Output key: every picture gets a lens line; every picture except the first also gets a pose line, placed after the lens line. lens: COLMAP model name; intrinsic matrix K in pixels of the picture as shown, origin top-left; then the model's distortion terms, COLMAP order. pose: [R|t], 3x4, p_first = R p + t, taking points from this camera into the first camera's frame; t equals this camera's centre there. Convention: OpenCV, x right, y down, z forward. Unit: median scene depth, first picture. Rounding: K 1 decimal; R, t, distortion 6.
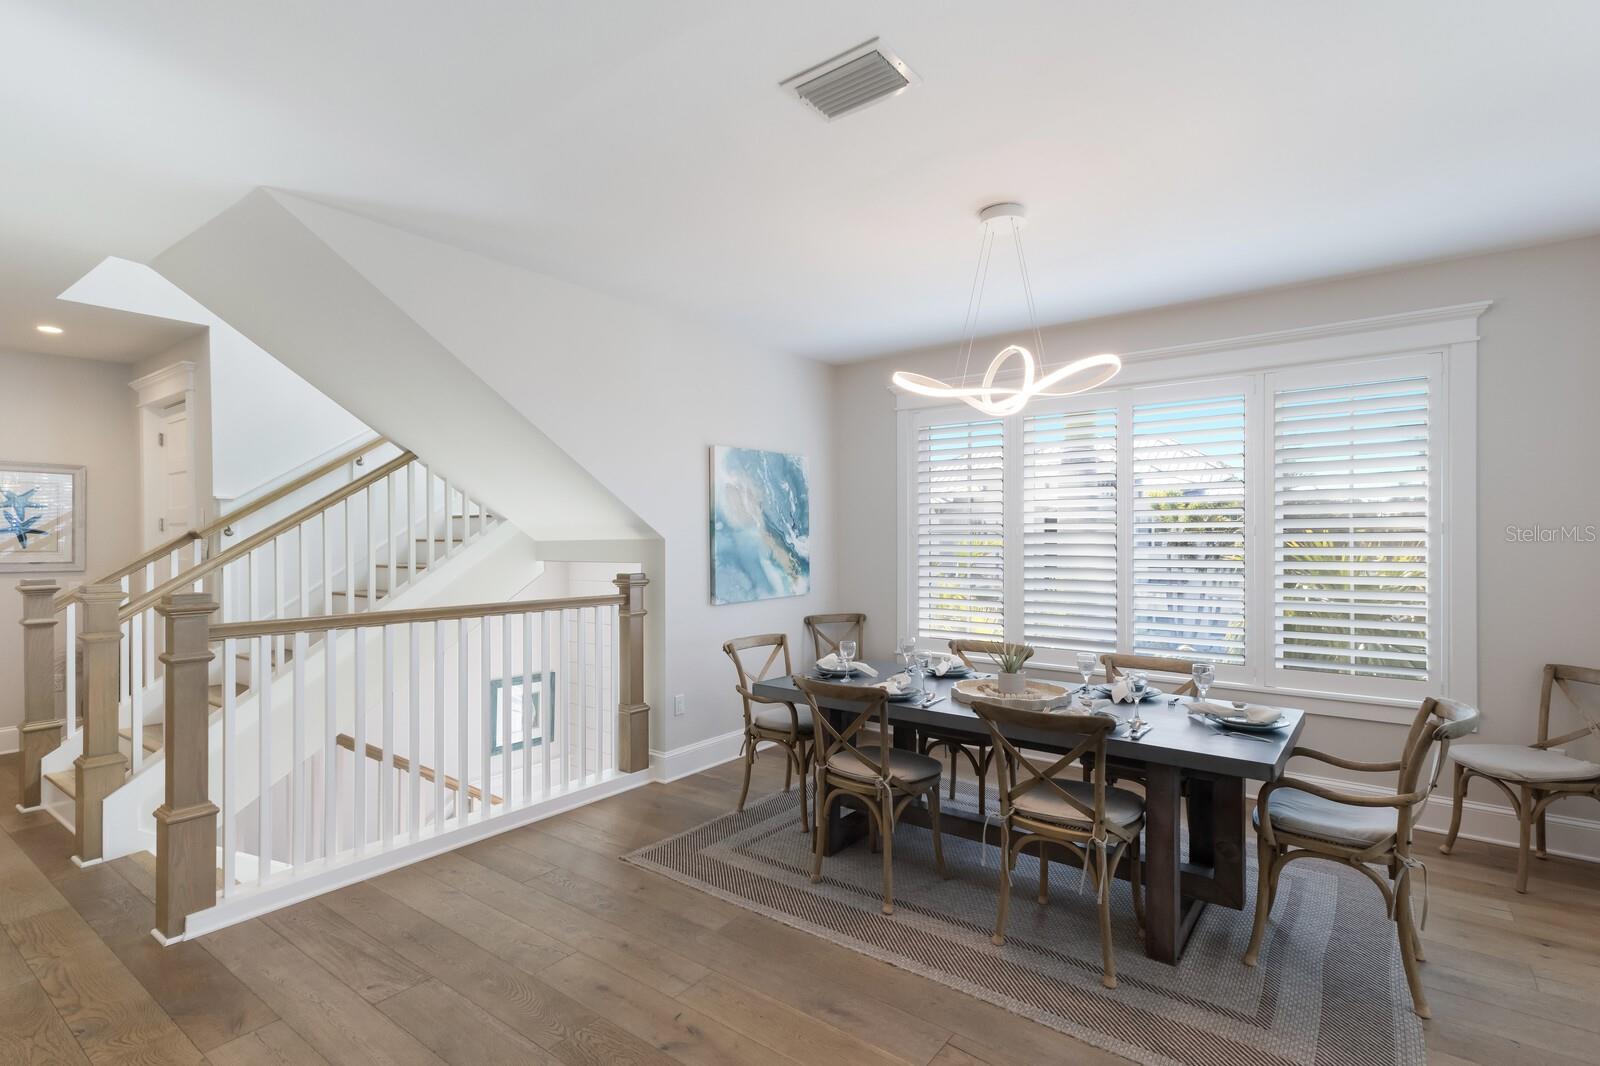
lens RADIAL K [[764.2, 0, 809.0], [0, 764.2, 541.6], [0, 0, 1]] dist [0.024333, -0.002106]
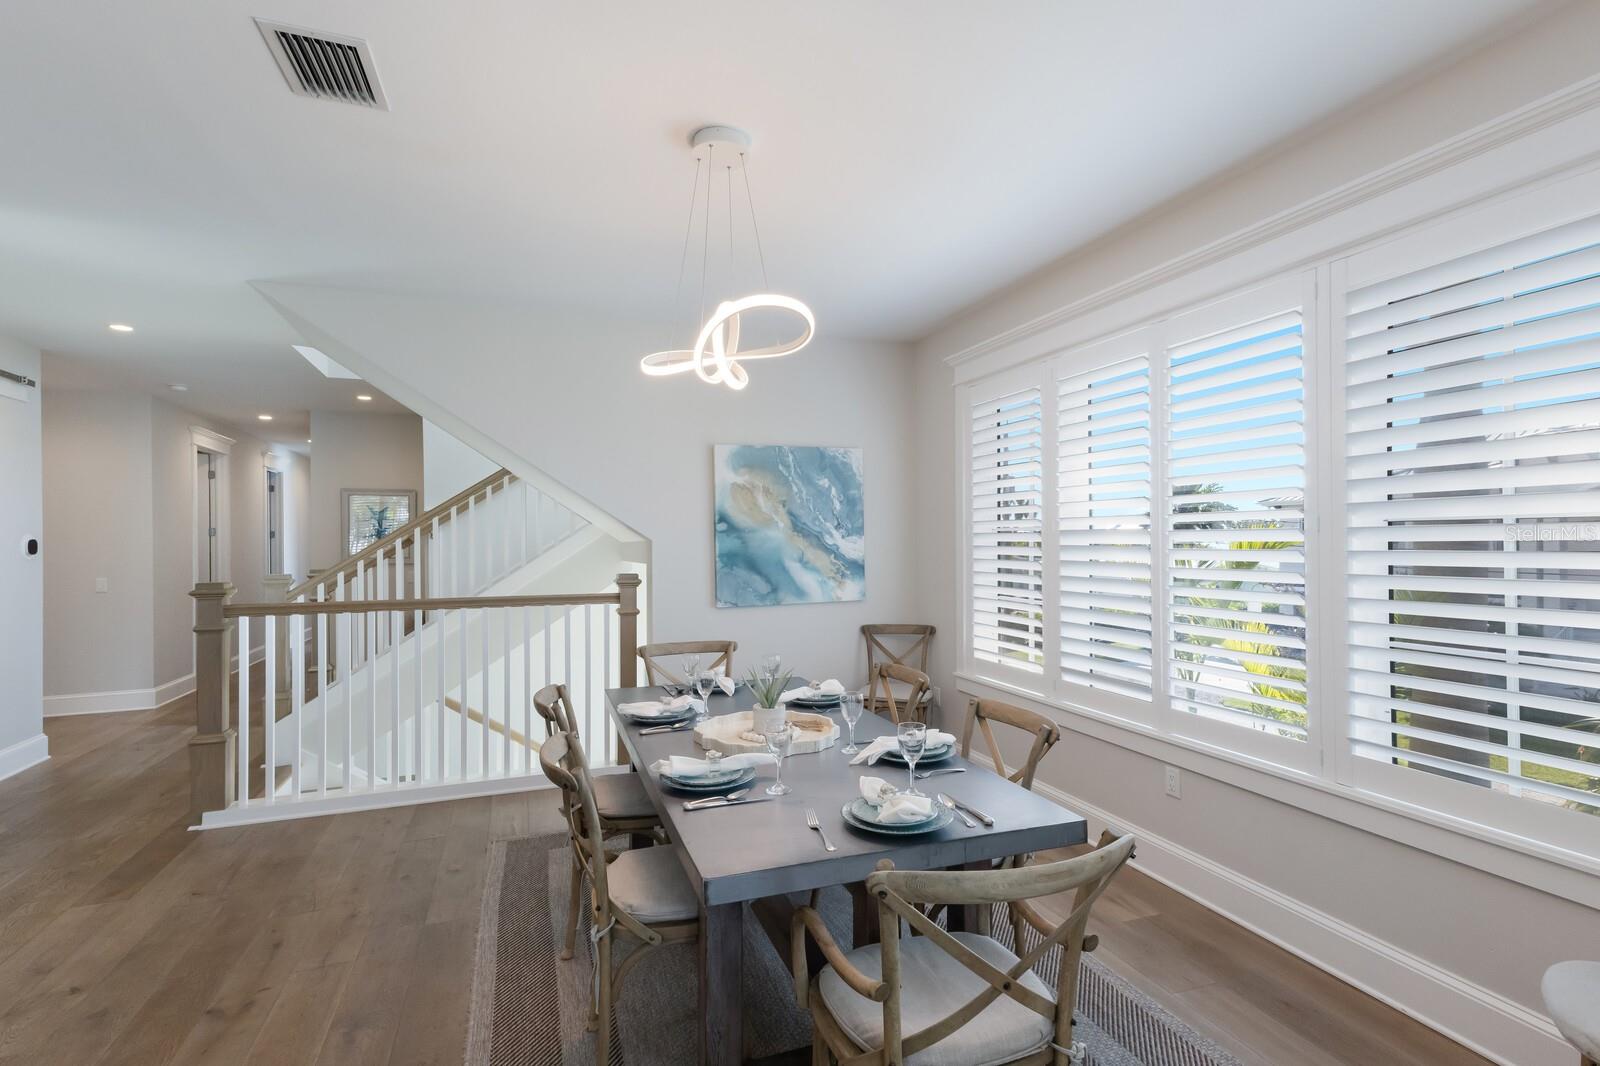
lens RADIAL K [[764.2, 0, 814.4], [0, 764.2, 539.7], [0, 0, 1]] dist [0.024333, -0.002106]
pose [[0.842324, -0.004113, -0.538955, 0.526908], [0.002551, 0.999990, -0.003645, -0.000024], [0.538965, 0.001695, 0.842327, 0.252037]]
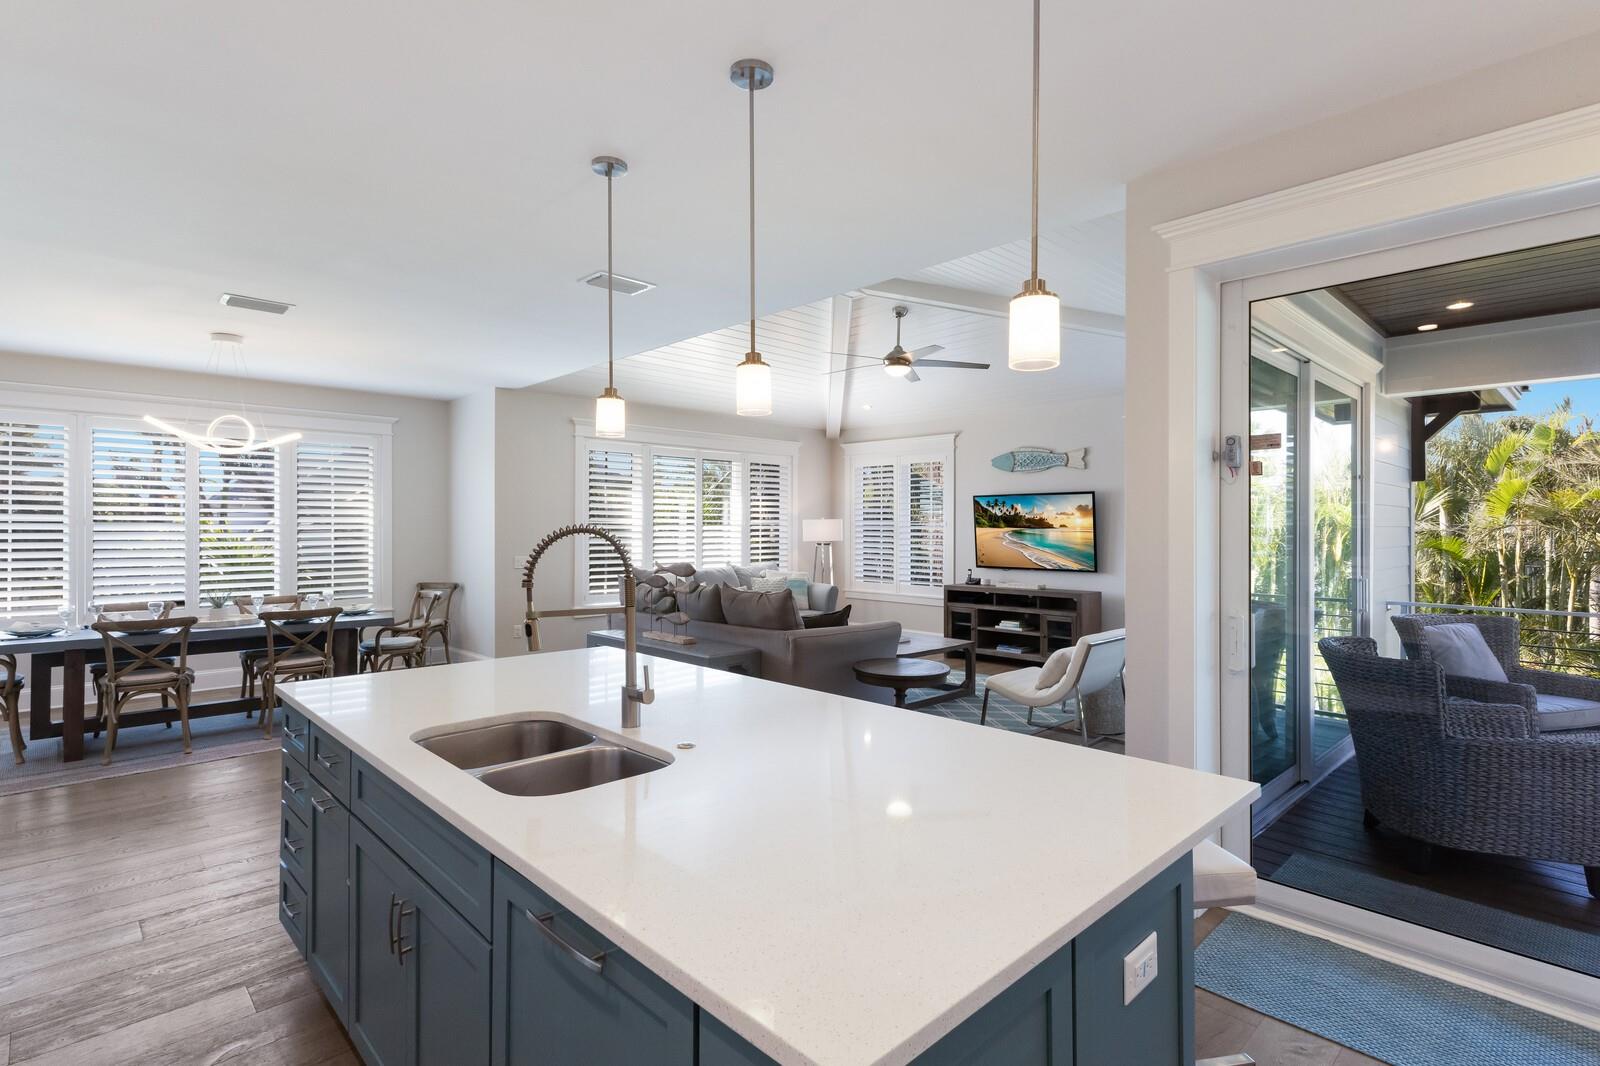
lens RADIAL K [[764.2, 0, 815.4], [0, 764.2, 529.8], [0, 0, 1]] dist [0.024333, -0.002106]
pose [[0.156534, -0.000684, 0.987672, -0.845356], [0.002849, 0.999996, 0.000241, 0.004971], [-0.987669, 0.002776, 0.156535, -0.381311]]
